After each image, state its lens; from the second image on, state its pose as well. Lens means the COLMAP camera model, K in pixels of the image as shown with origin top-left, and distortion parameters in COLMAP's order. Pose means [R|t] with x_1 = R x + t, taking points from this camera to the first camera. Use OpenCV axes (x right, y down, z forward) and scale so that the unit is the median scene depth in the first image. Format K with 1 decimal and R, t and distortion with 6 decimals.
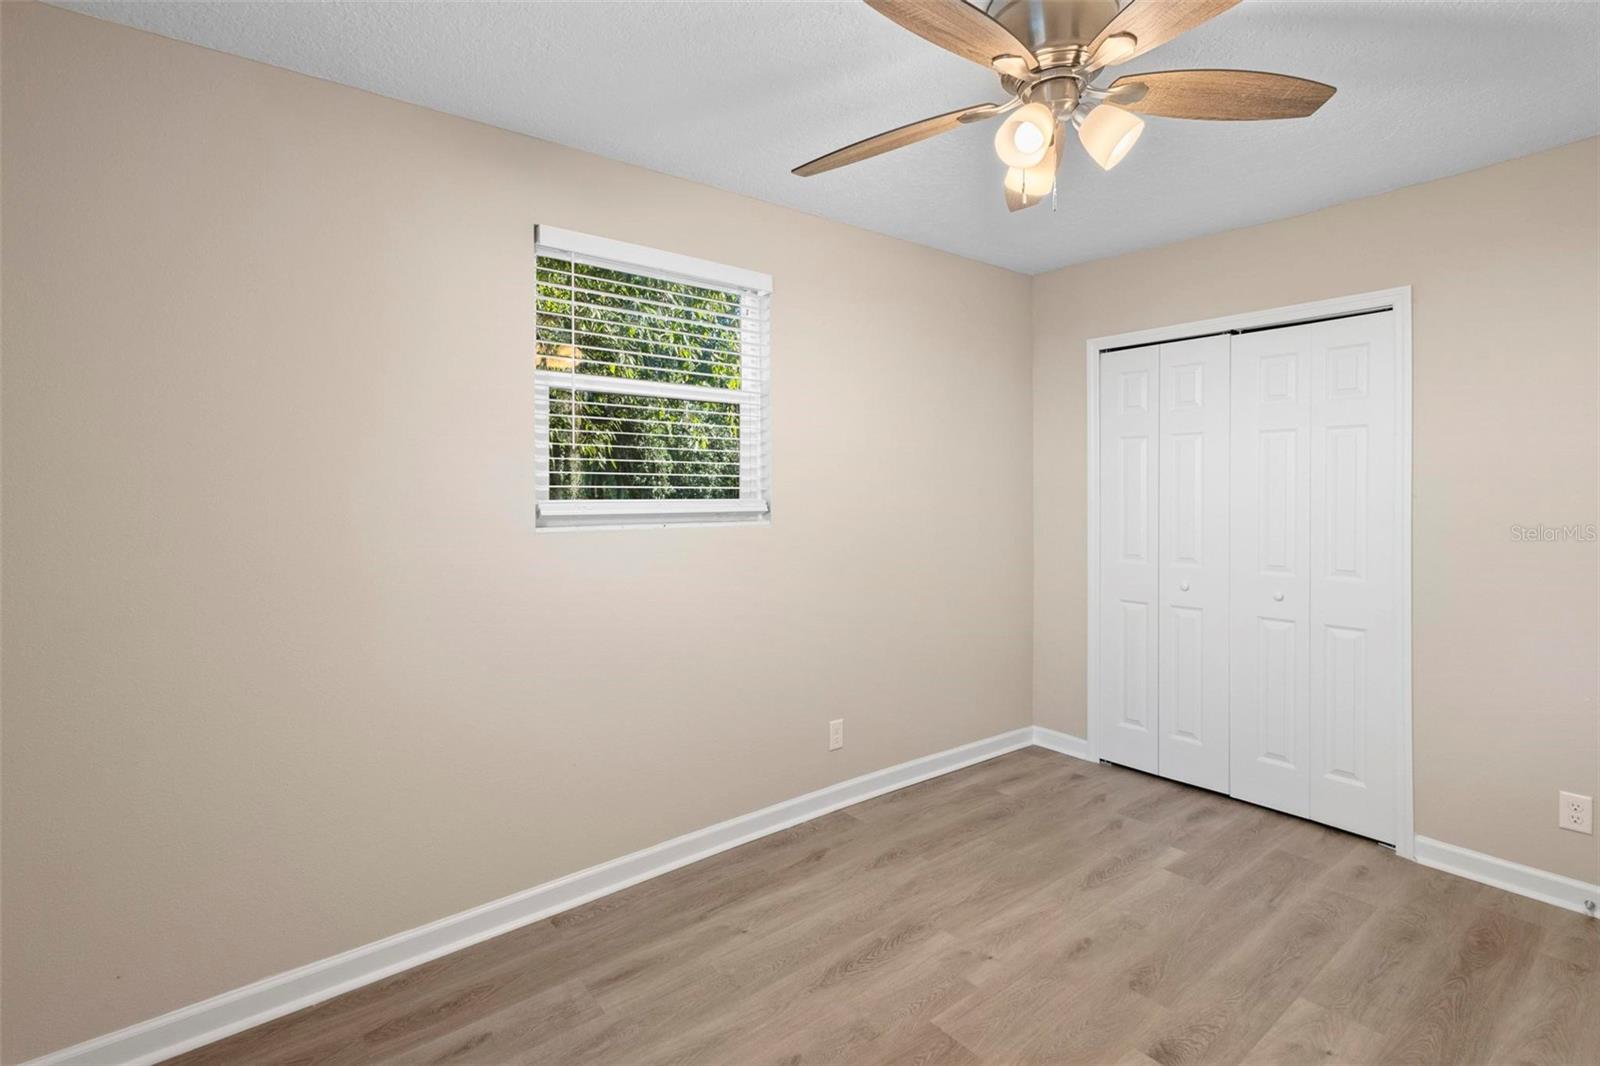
lens RADIAL K [[740.2, 0, 808.0], [0, 740.2, 516.4], [0, 0, 1]] dist [0.009245, -0.000235]
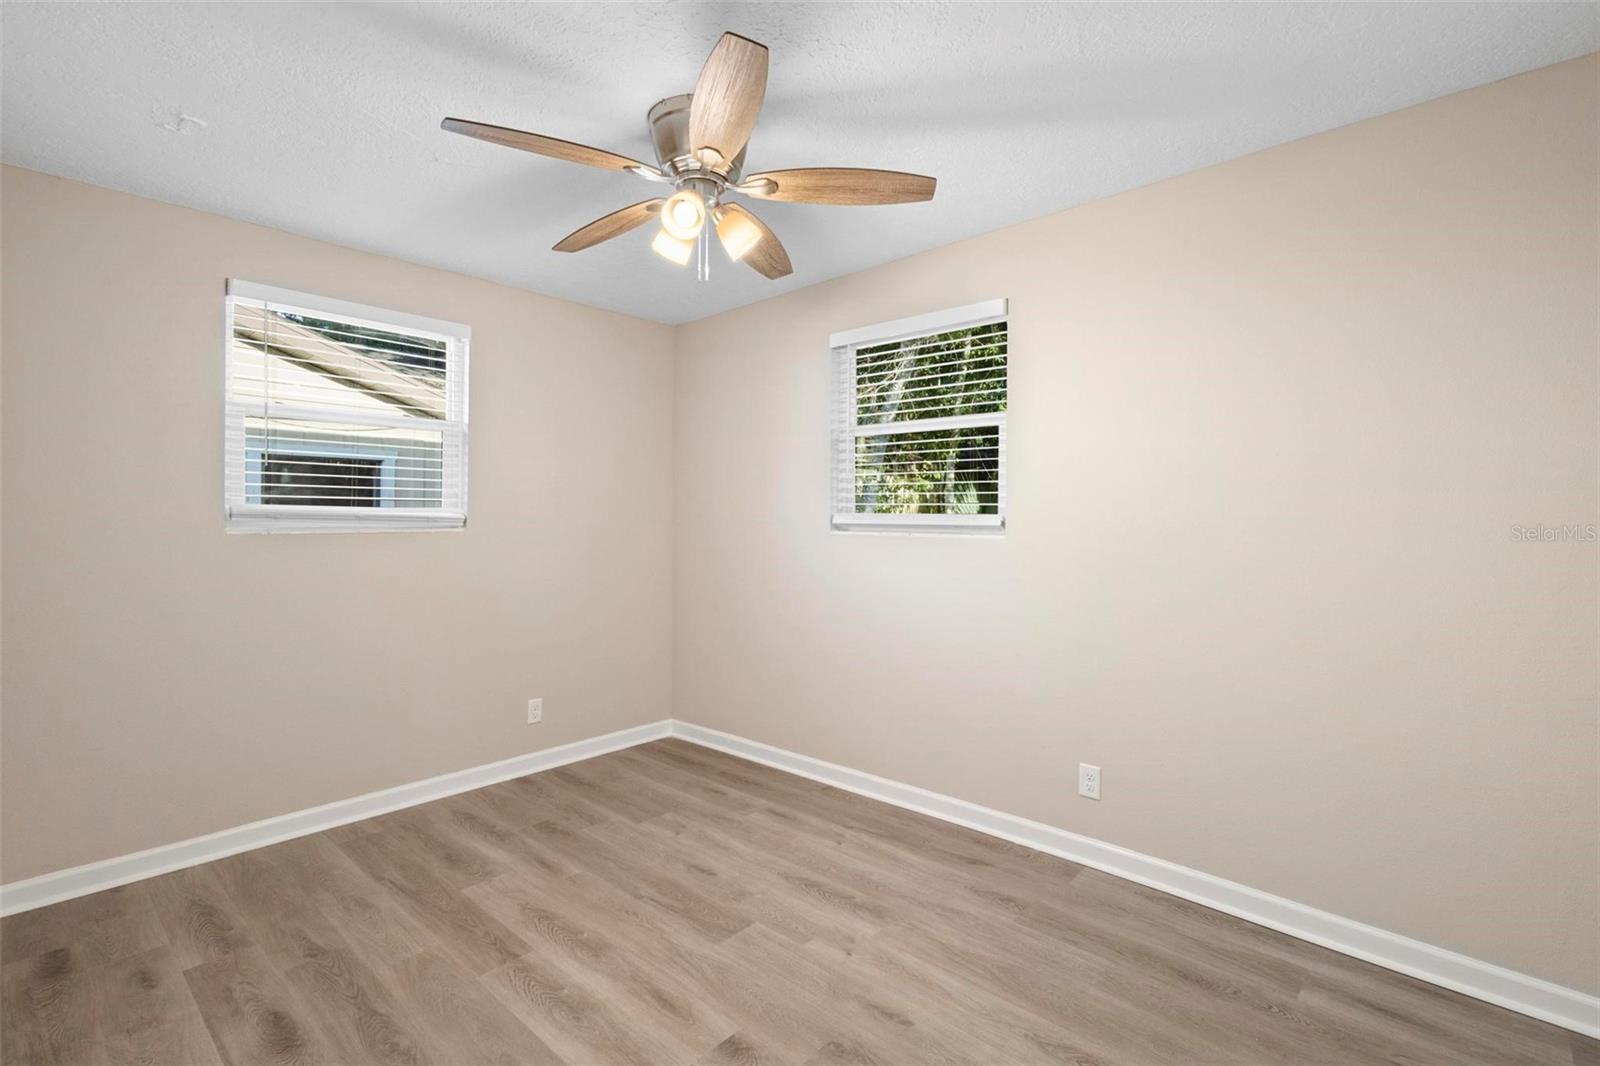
lens RADIAL K [[740.2, 0, 808.0], [0, 740.2, 516.4], [0, 0, 1]] dist [0.009245, -0.000235]
pose [[0.167191, 0.010912, -0.985864, 1.097536], [-0.031995, 0.999472, 0.005636, -0.020700], [0.985405, 0.030600, 0.167452, 0.655292]]
